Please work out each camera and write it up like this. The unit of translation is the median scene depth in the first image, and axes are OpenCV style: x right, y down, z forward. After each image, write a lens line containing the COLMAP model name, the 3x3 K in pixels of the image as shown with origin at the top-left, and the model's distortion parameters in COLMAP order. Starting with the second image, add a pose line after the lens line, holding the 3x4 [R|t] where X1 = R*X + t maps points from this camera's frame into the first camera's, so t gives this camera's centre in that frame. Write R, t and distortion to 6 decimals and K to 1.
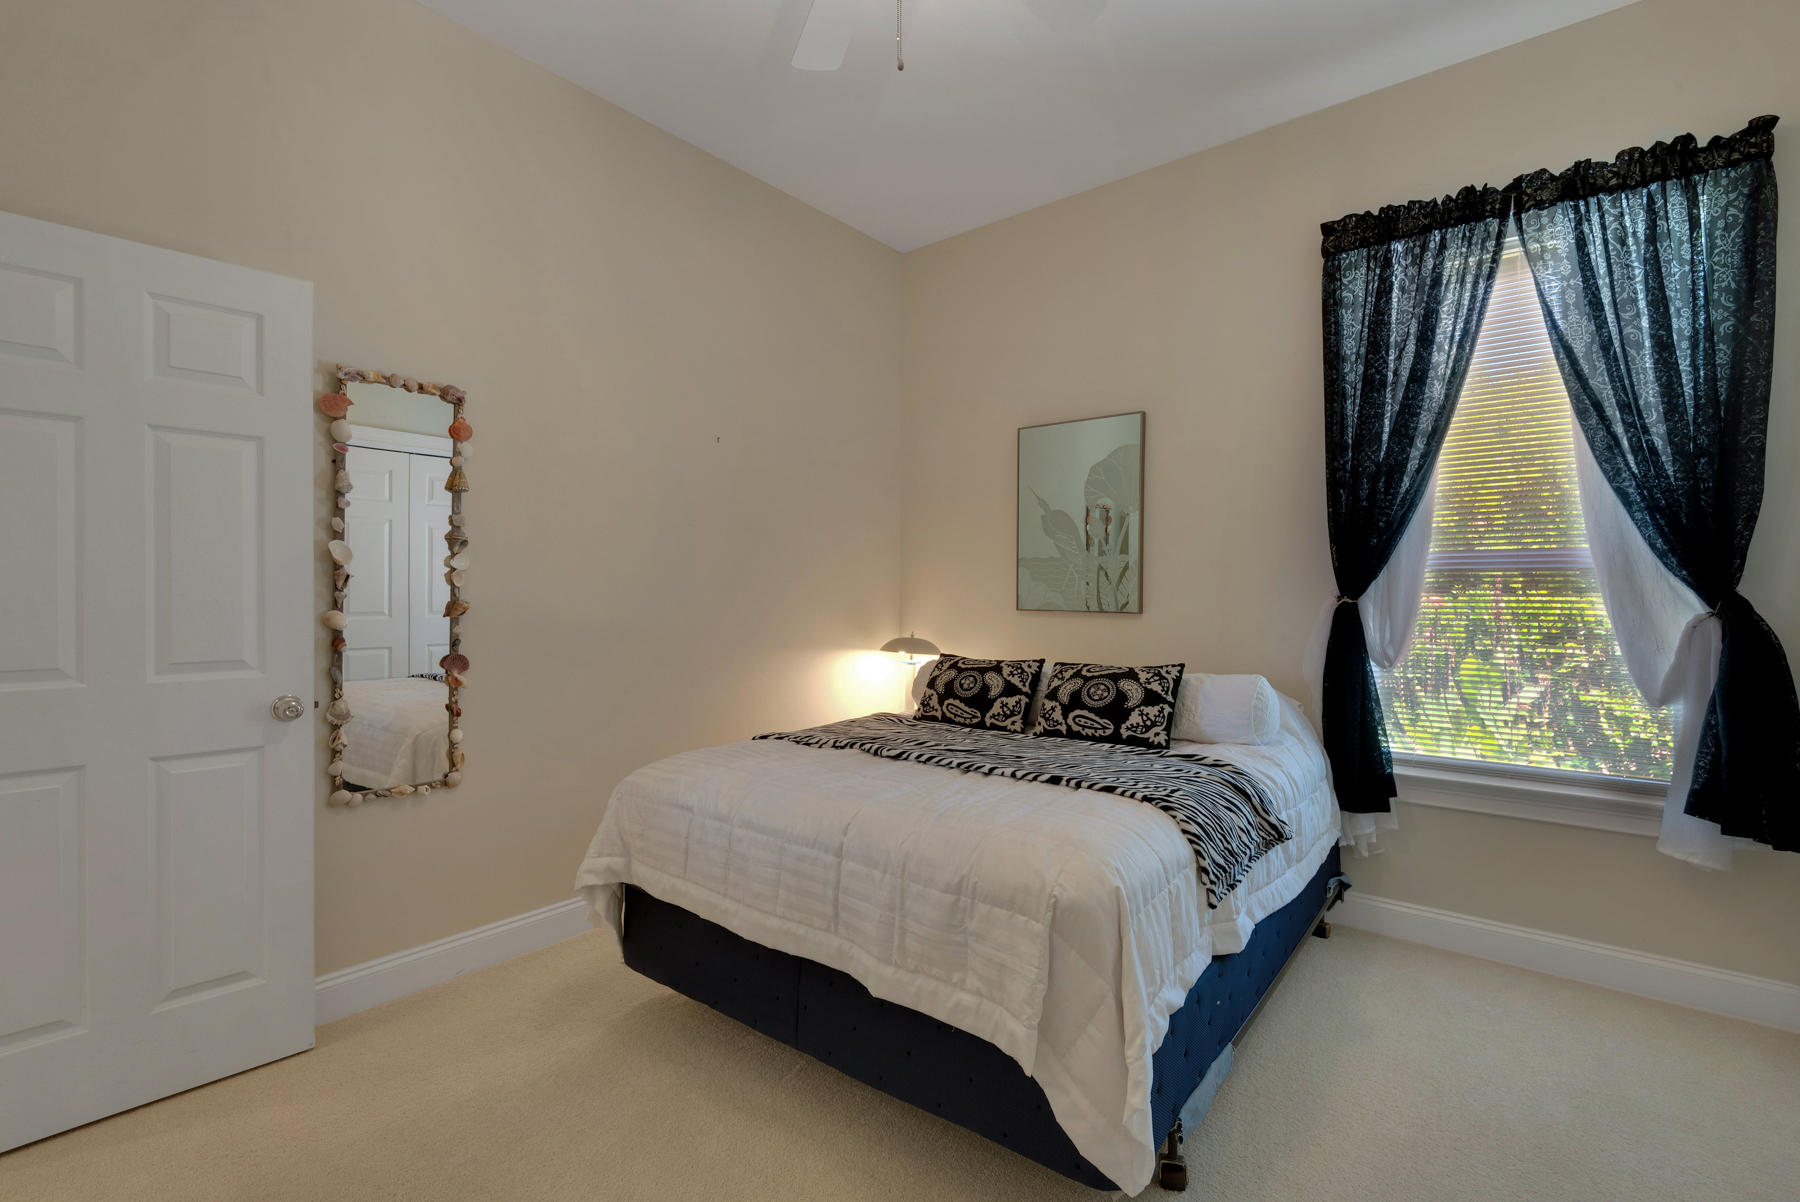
lens RADIAL K [[800.6, 0, 911.1], [0, 800.6, 617.1], [0, 0, 1]] dist [0.012805, -0.011692]
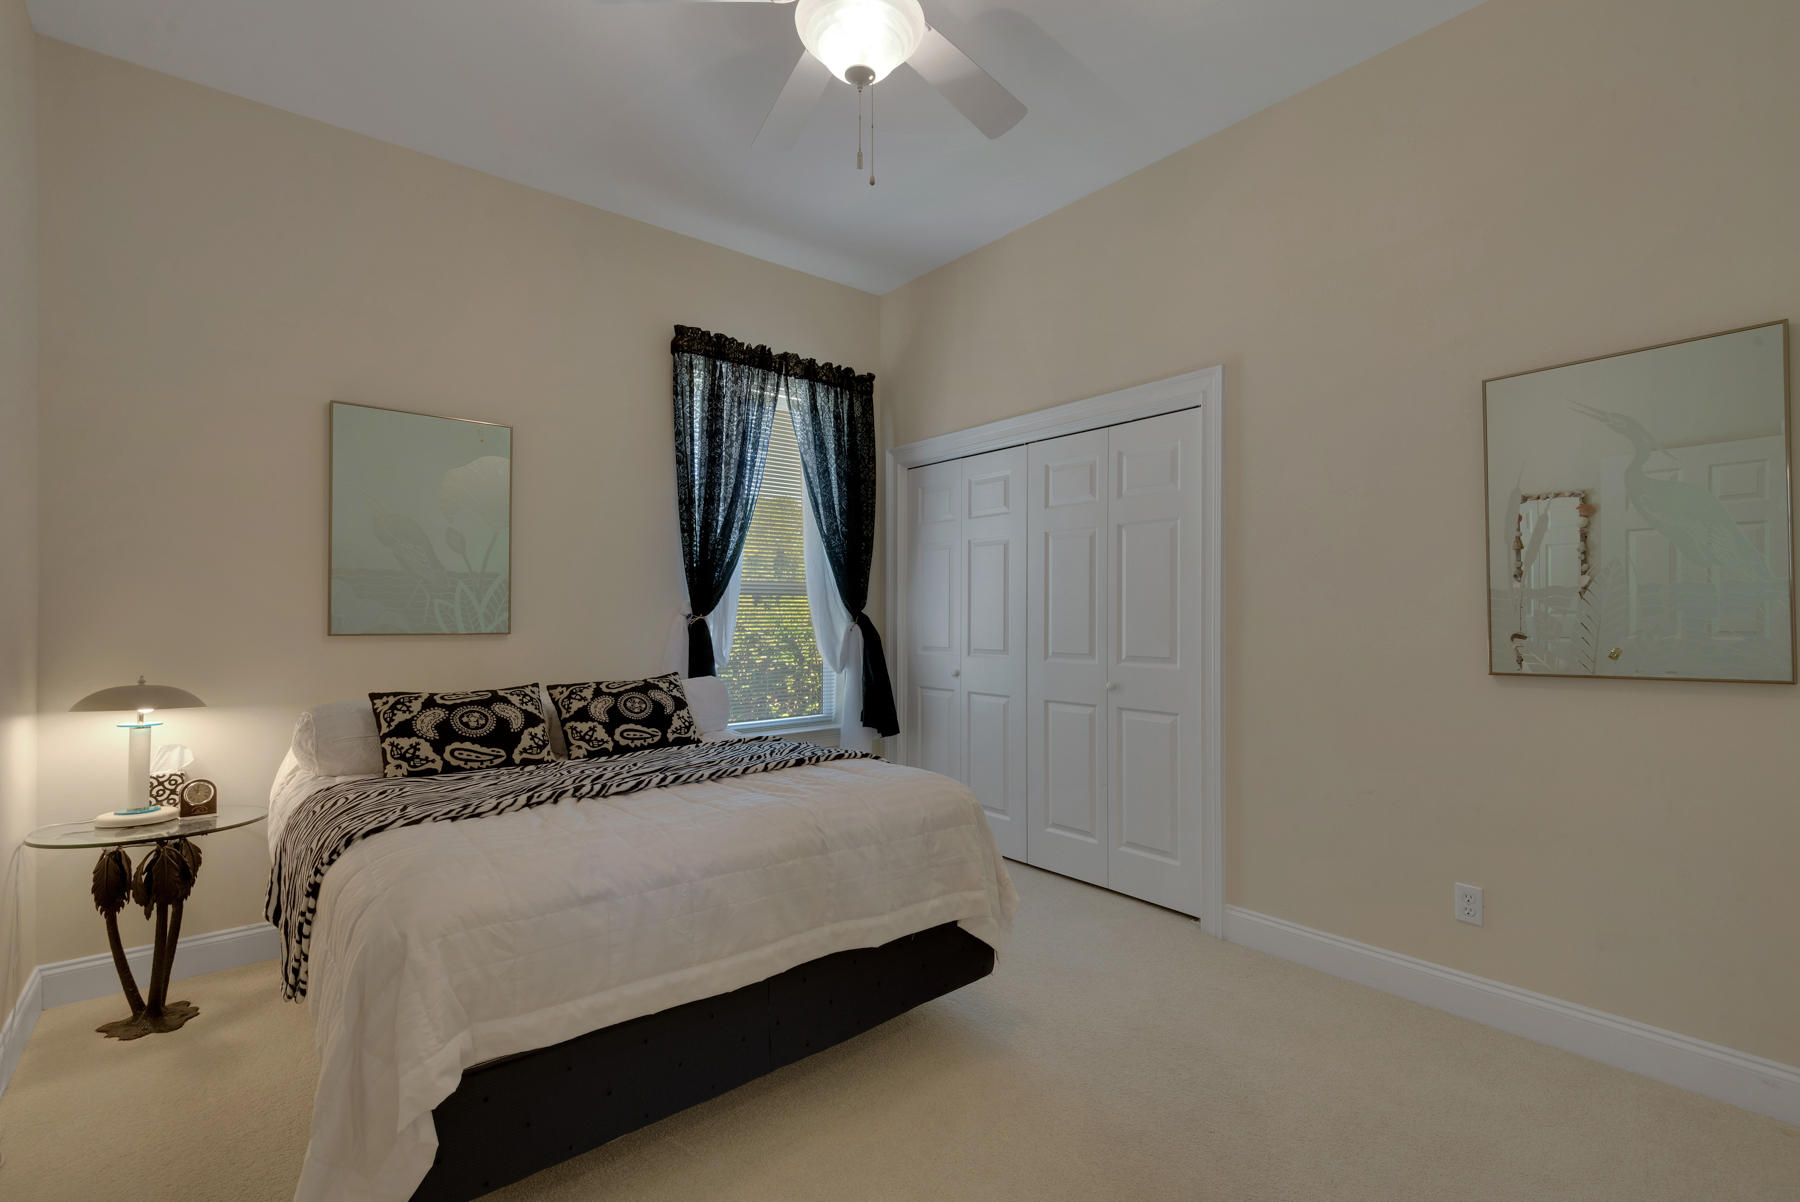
lens RADIAL K [[800.6, 0, 911.1], [0, 800.6, 617.1], [0, 0, 1]] dist [0.012805, -0.011692]
pose [[0.208032, -0.009108, 0.978080, -0.726553], [0.033599, 0.999433, 0.002161, -0.013273], [-0.977545, 0.032413, 0.208220, 0.412744]]
